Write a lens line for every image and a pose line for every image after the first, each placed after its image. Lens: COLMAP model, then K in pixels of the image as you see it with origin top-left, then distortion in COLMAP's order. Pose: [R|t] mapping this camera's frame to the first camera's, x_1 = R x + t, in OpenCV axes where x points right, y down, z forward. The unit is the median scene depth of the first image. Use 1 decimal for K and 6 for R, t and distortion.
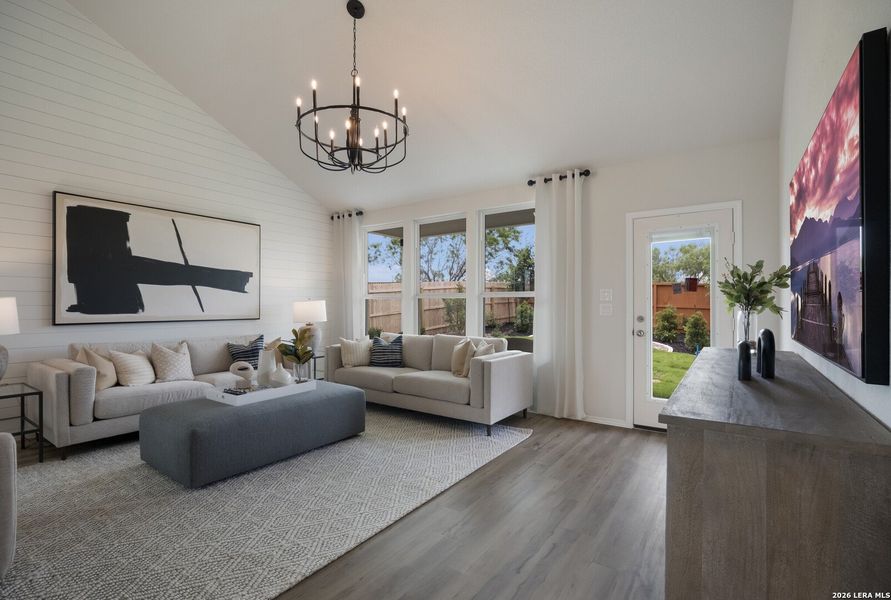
lens RADIAL K [[416.0, 0, 445.5], [0, 416.0, 305.3], [0, 0, 1]] dist [-0.006932, -0.001765]
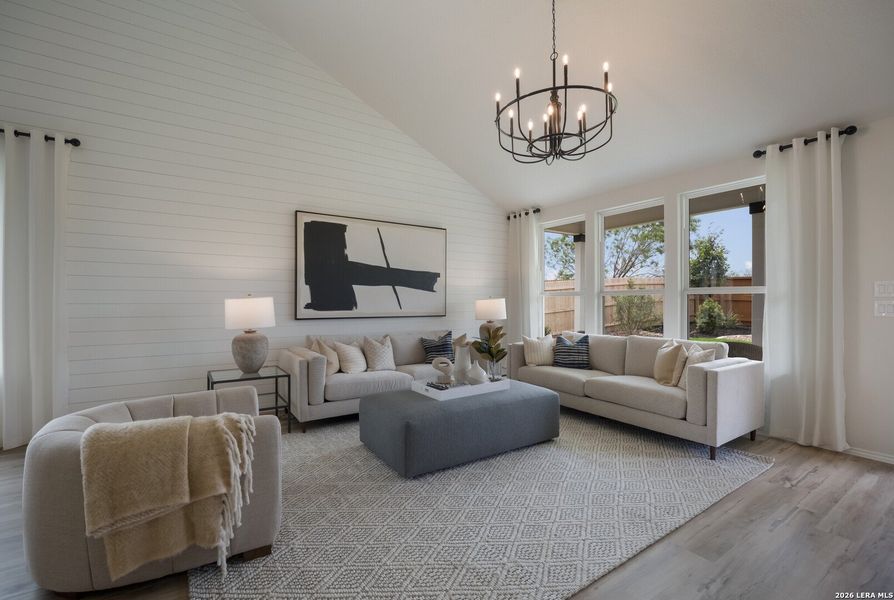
lens RADIAL K [[390.5, 0, 448.4], [0, 390.5, 302.9], [0, 0, 1]] dist [-0.014483, -0.001019]
pose [[0.933277, -0.001133, -0.359155, -0.107102], [0.000673, 0.999999, -0.001406, 0.000502], [0.359156, 0.001070, 0.933277, 0.080412]]
